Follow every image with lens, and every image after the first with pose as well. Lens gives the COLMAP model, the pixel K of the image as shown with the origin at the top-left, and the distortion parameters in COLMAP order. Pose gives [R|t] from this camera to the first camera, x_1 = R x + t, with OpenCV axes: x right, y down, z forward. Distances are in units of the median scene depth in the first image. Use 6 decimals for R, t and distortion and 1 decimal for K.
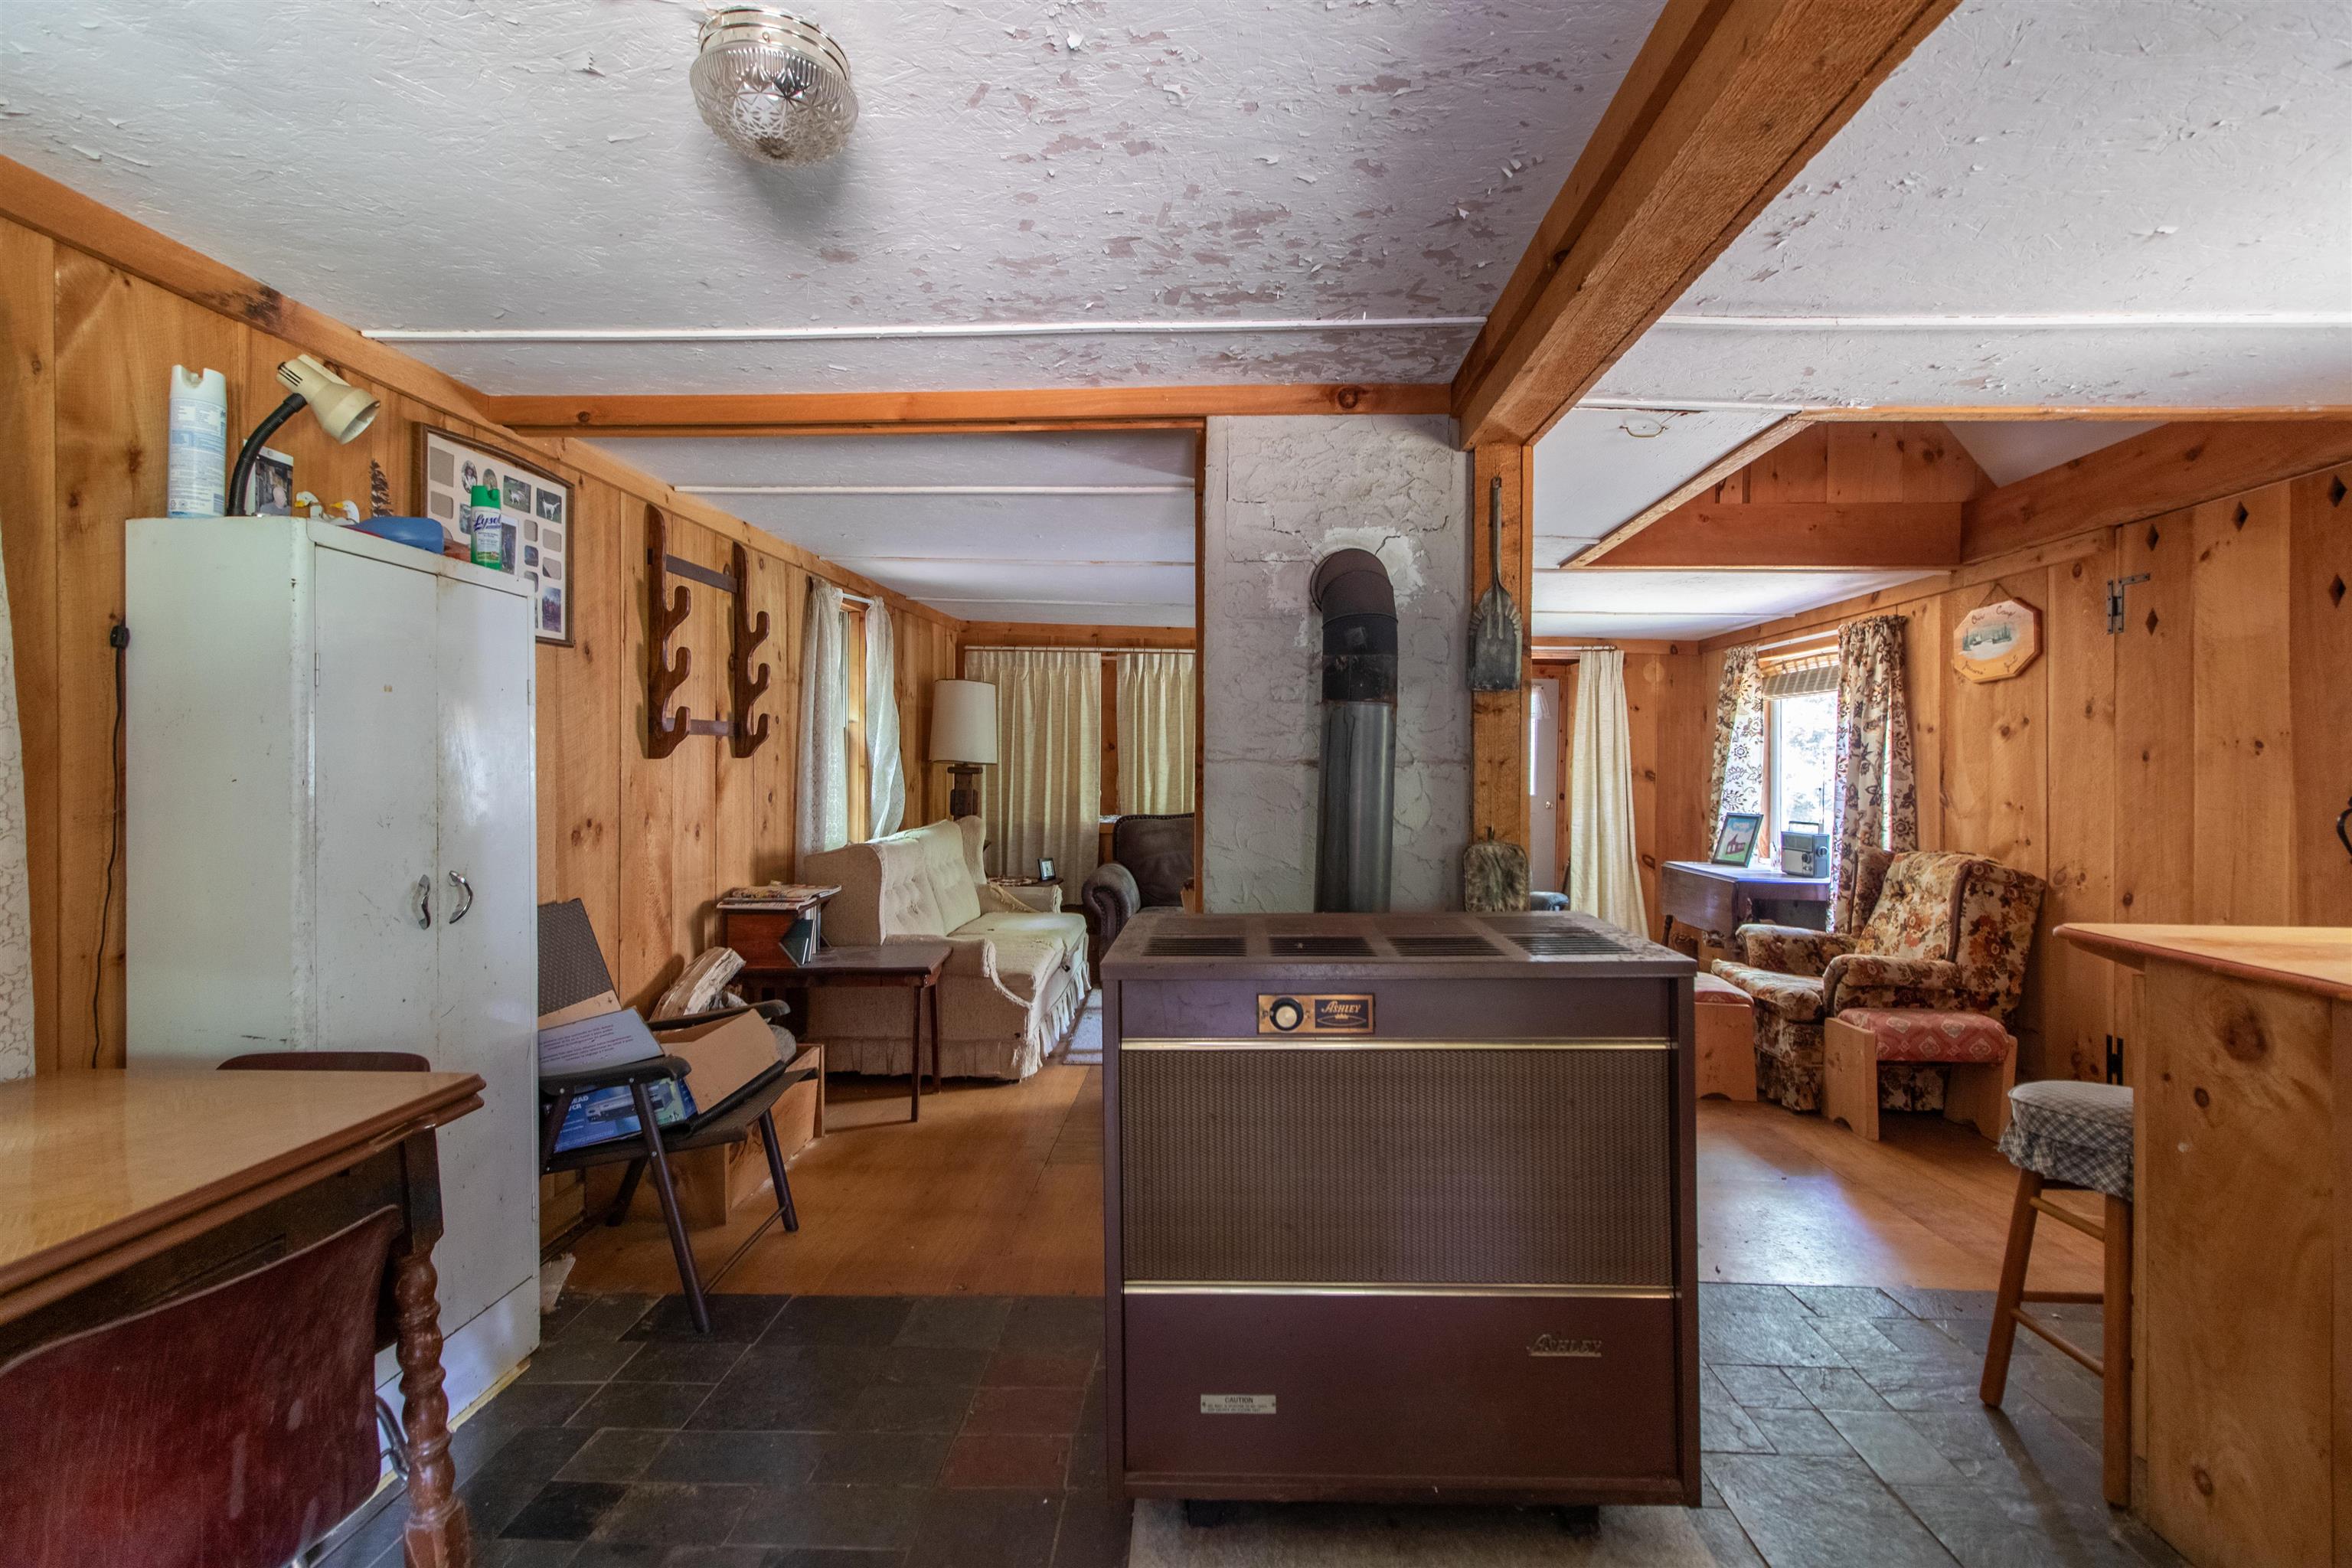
lens RADIAL K [[1099.6, 0, 1206.7], [0, 1099.6, 758.8], [0, 0, 1]] dist [0.002106, 0.000743]
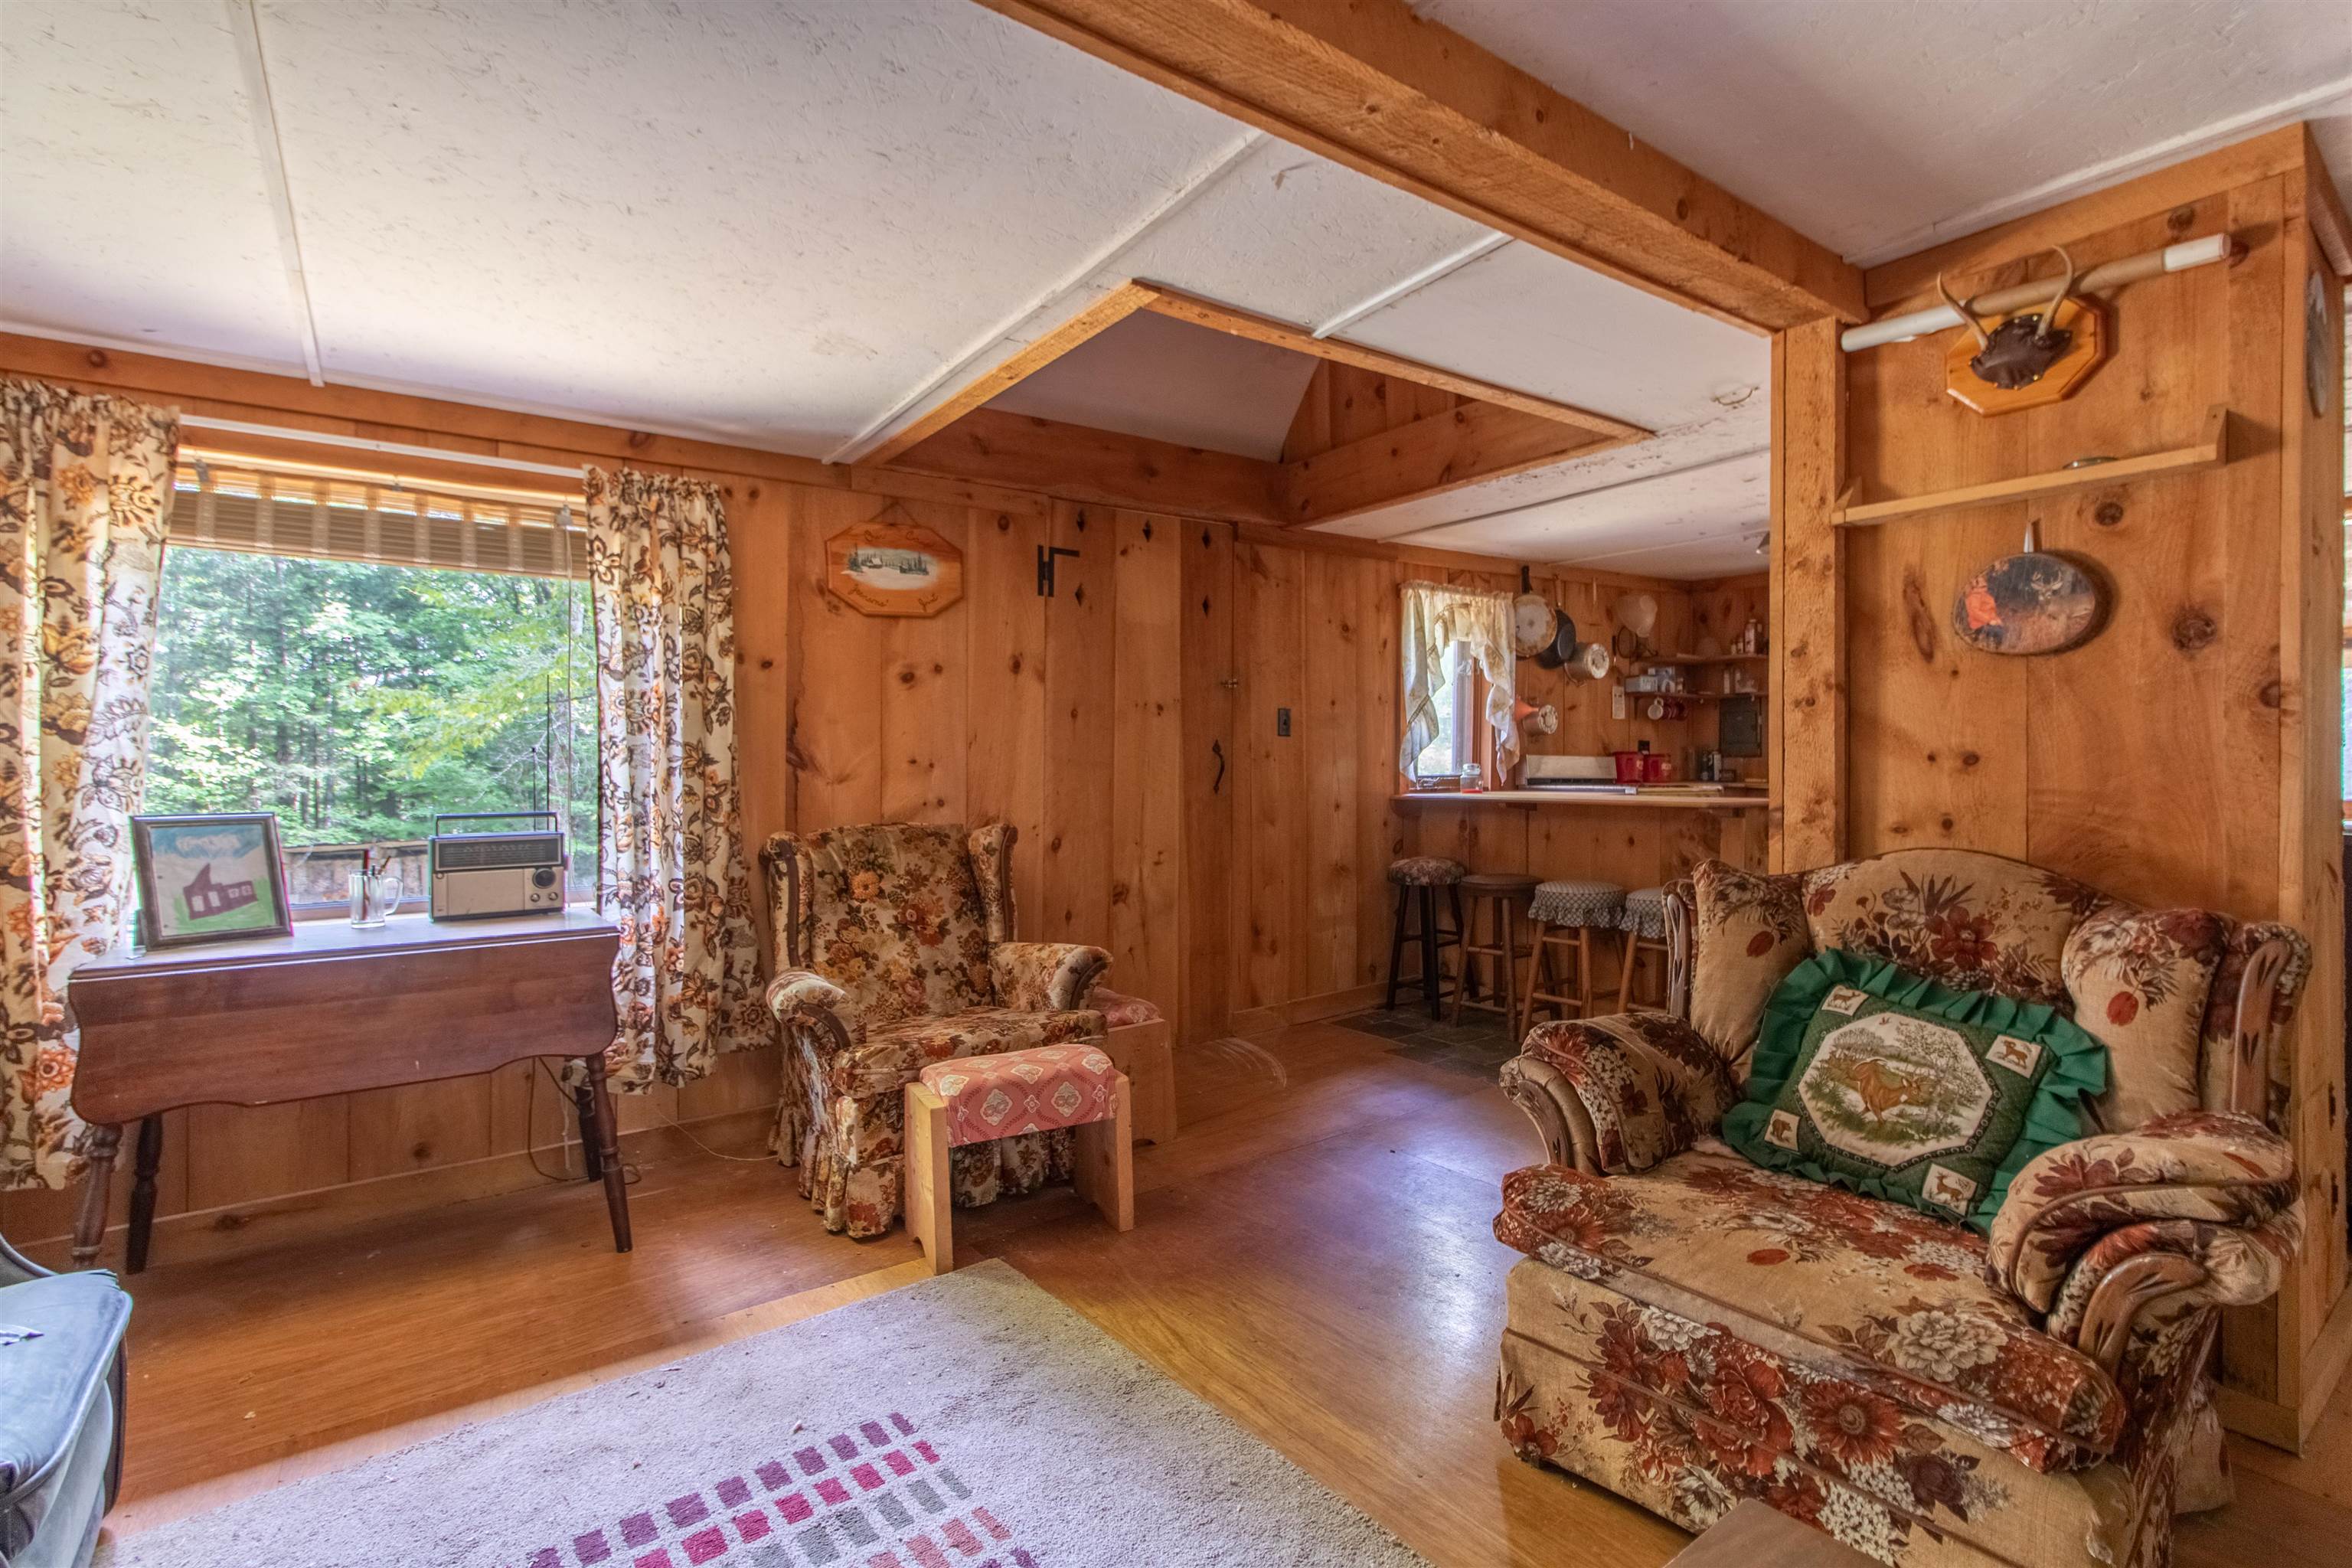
lens RADIAL K [[1082.9, 0, 1178.7], [0, 1082.9, 765.2], [0, 0, 1]] dist [0.003418, -0.000221]
pose [[-0.602414, -0.006642, 0.798156, -0.114584], [-0.005944, 0.999975, 0.003836, 0.056462], [-0.798161, -0.002433, -0.602439, 1.946006]]
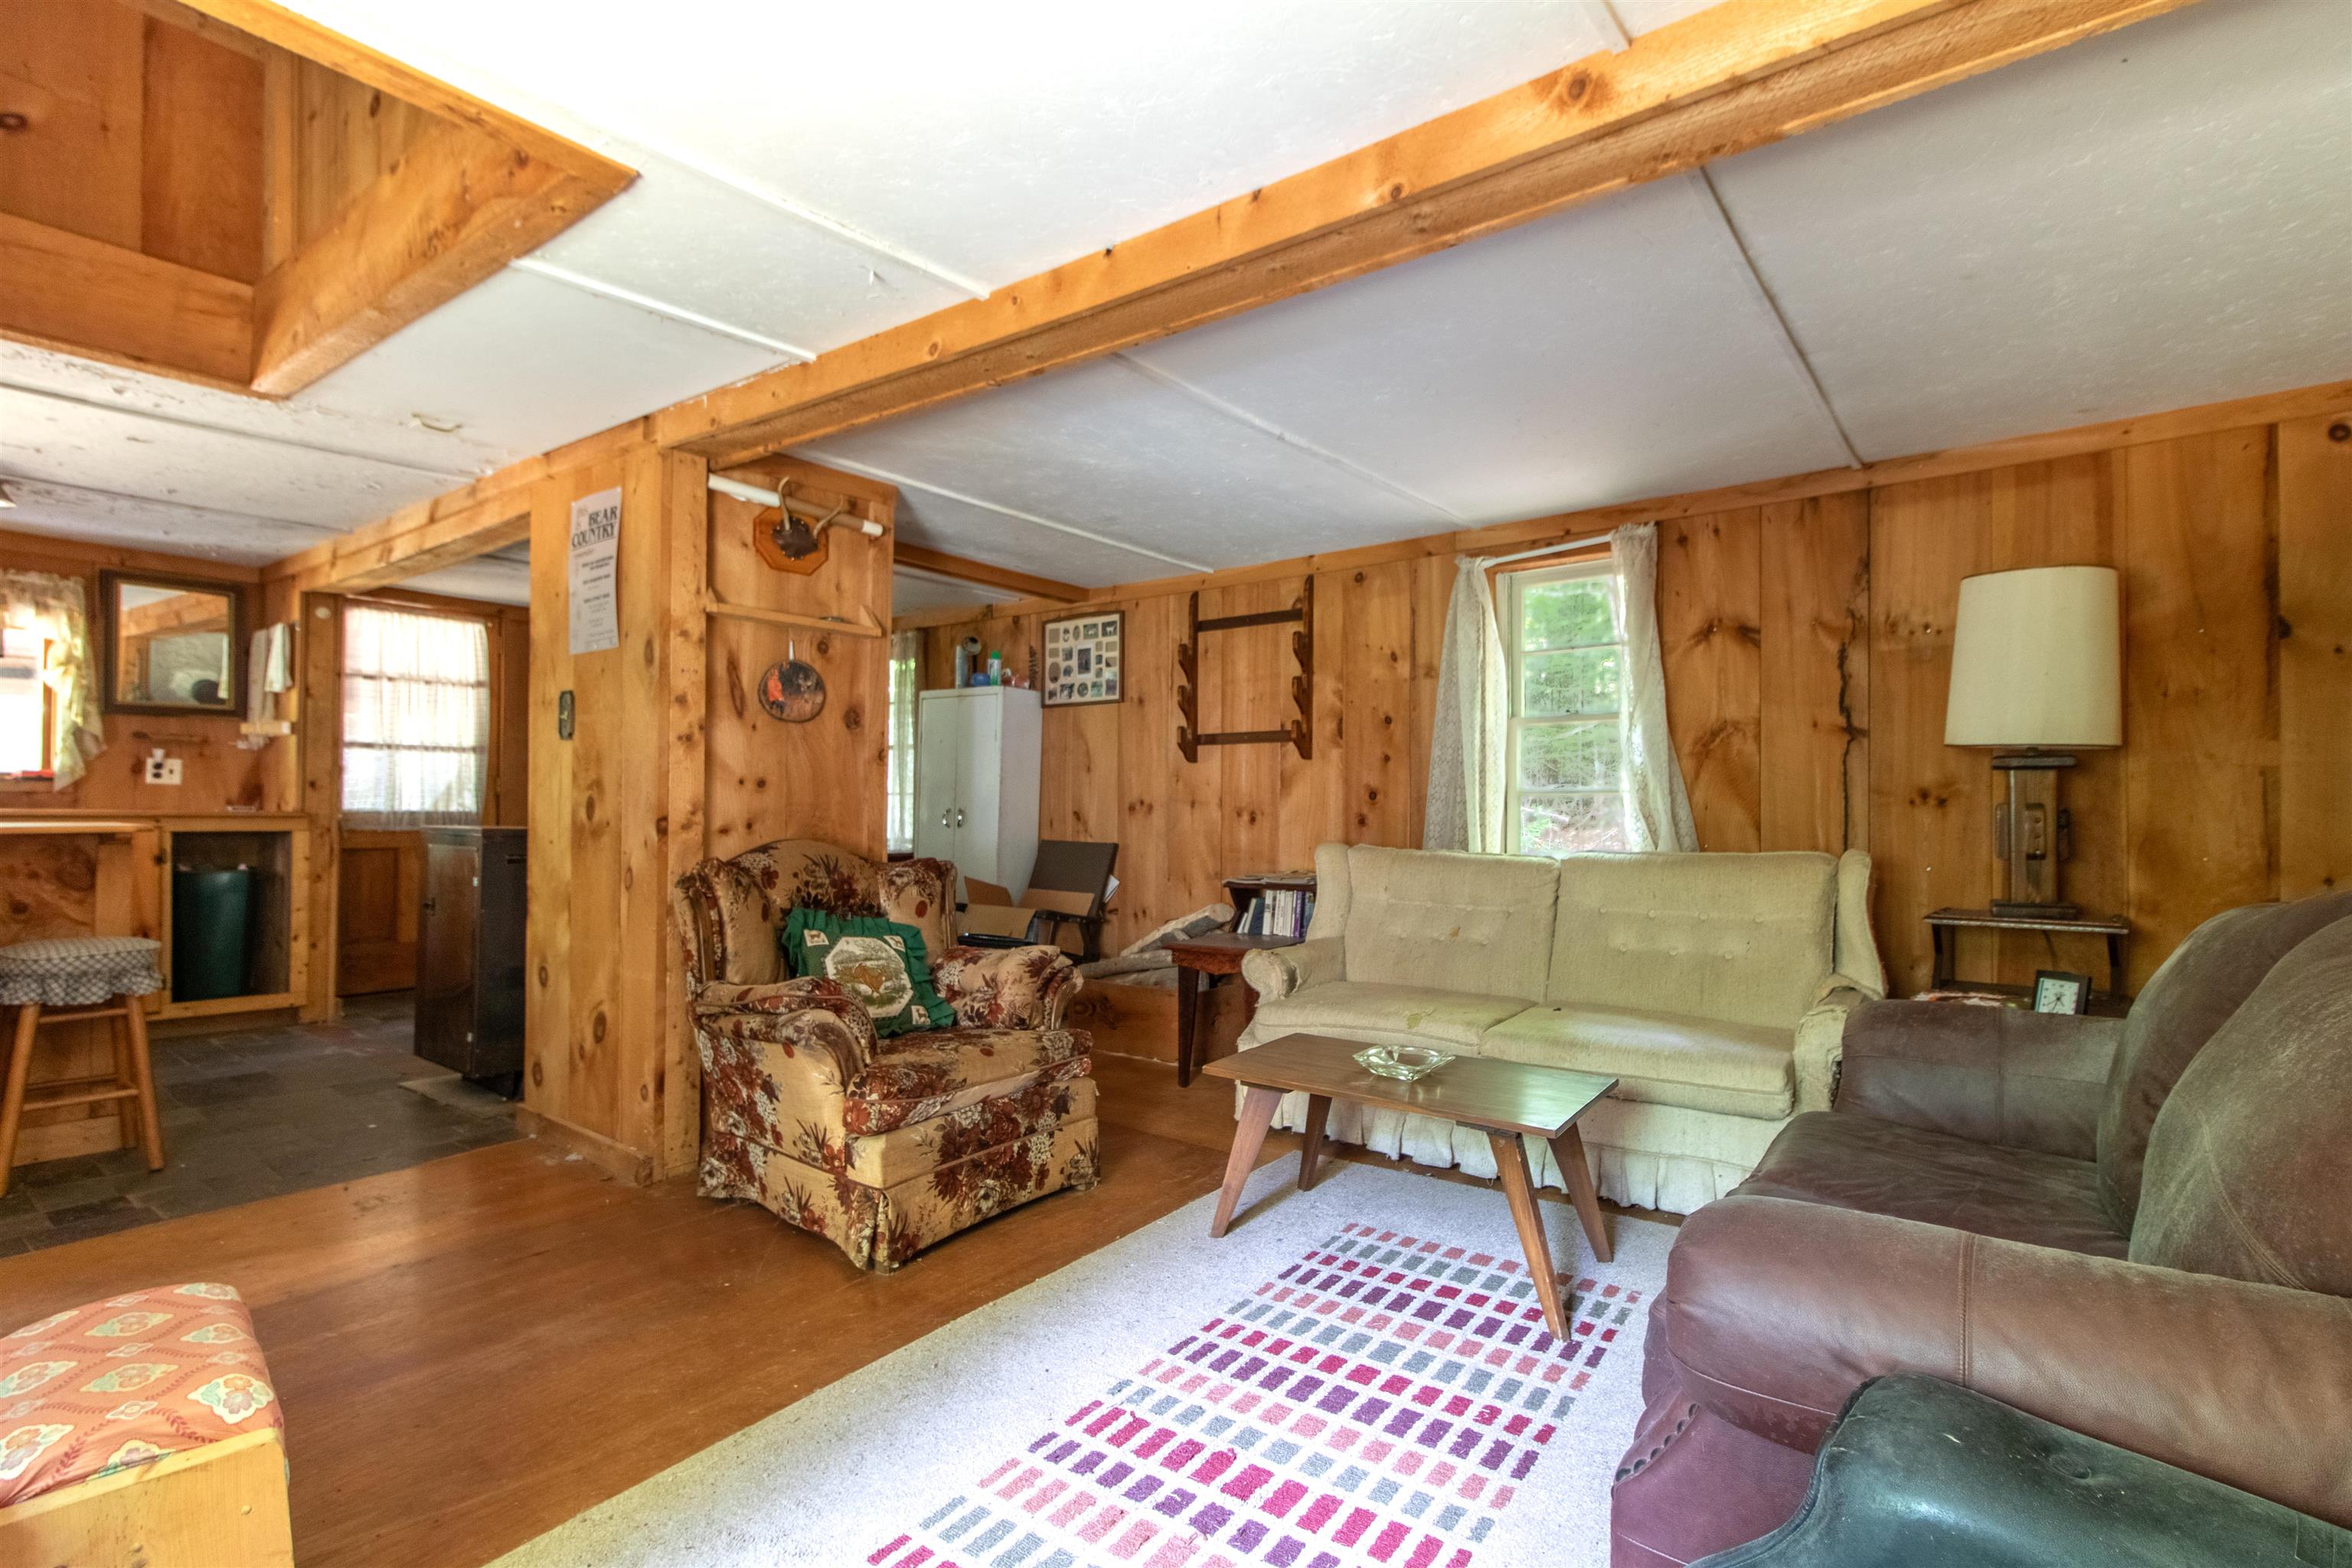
lens RADIAL K [[1109.9, 0, 1188.3], [0, 1109.9, 800.2], [0, 0, 1]] dist [0.002762, 0.001173]
pose [[-0.590971, -0.017716, -0.806498, 0.794414], [-0.011407, 0.999842, -0.013605, 0.079666], [0.806612, 0.001159, -0.591080, 2.127710]]
